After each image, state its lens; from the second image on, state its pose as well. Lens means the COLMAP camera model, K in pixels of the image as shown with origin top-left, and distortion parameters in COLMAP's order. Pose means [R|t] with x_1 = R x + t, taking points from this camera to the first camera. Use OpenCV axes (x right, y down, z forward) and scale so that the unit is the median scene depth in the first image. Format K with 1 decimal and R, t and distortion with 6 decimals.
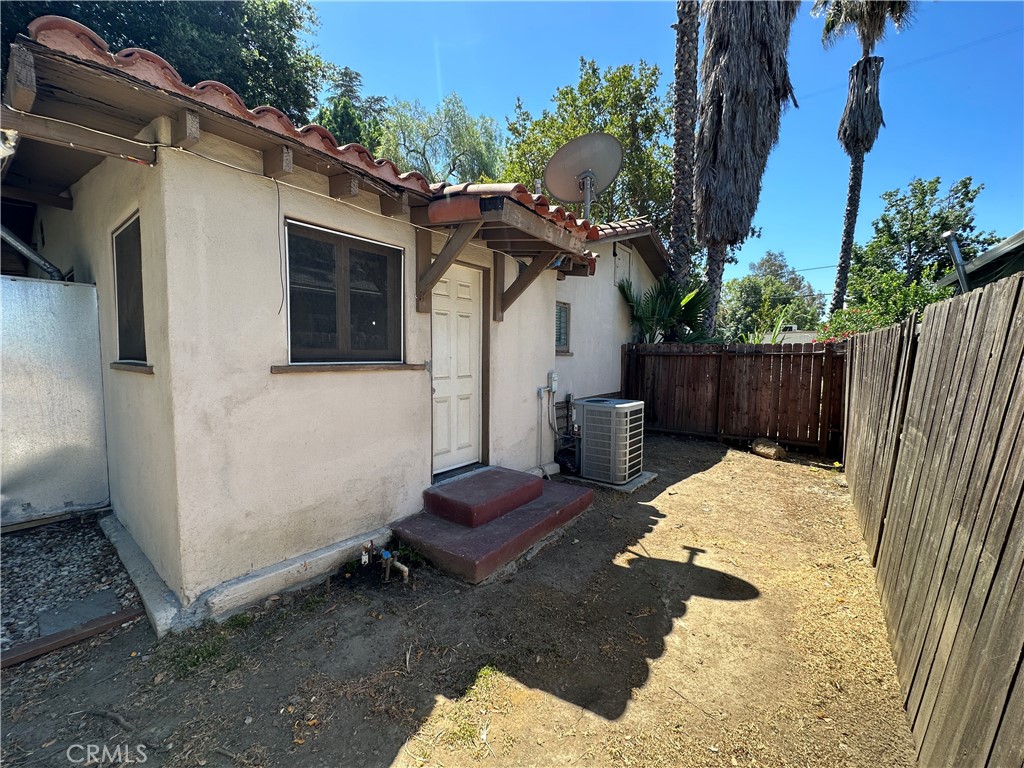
lens RADIAL K [[413.2, 0, 512.4], [0, 413.2, 385.4], [0, 0, 1]] dist [-0.000834, -0.000591]
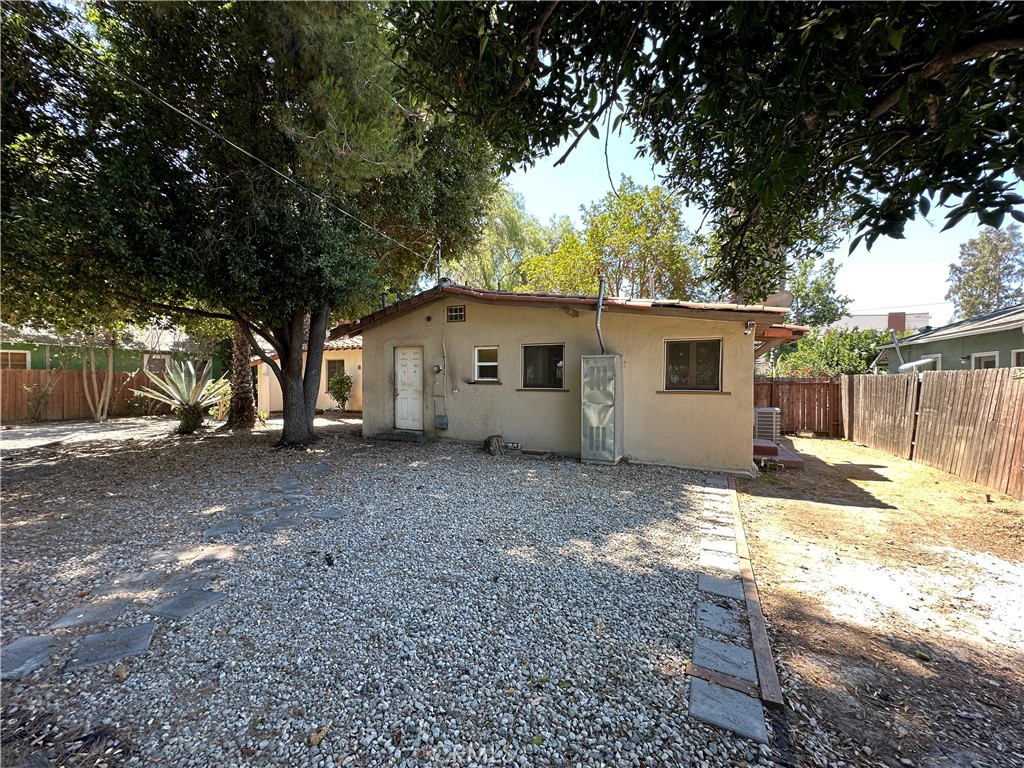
lens RADIAL K [[413.2, 0, 511.5], [0, 413.2, 383.8], [0, 0, 1]] dist [-0.000834, -0.000591]
pose [[0.977928, -0.005319, 0.208873, -0.344297], [0.018279, 0.998021, -0.060167, 0.005071], [-0.208139, 0.062657, 0.976090, -0.178412]]
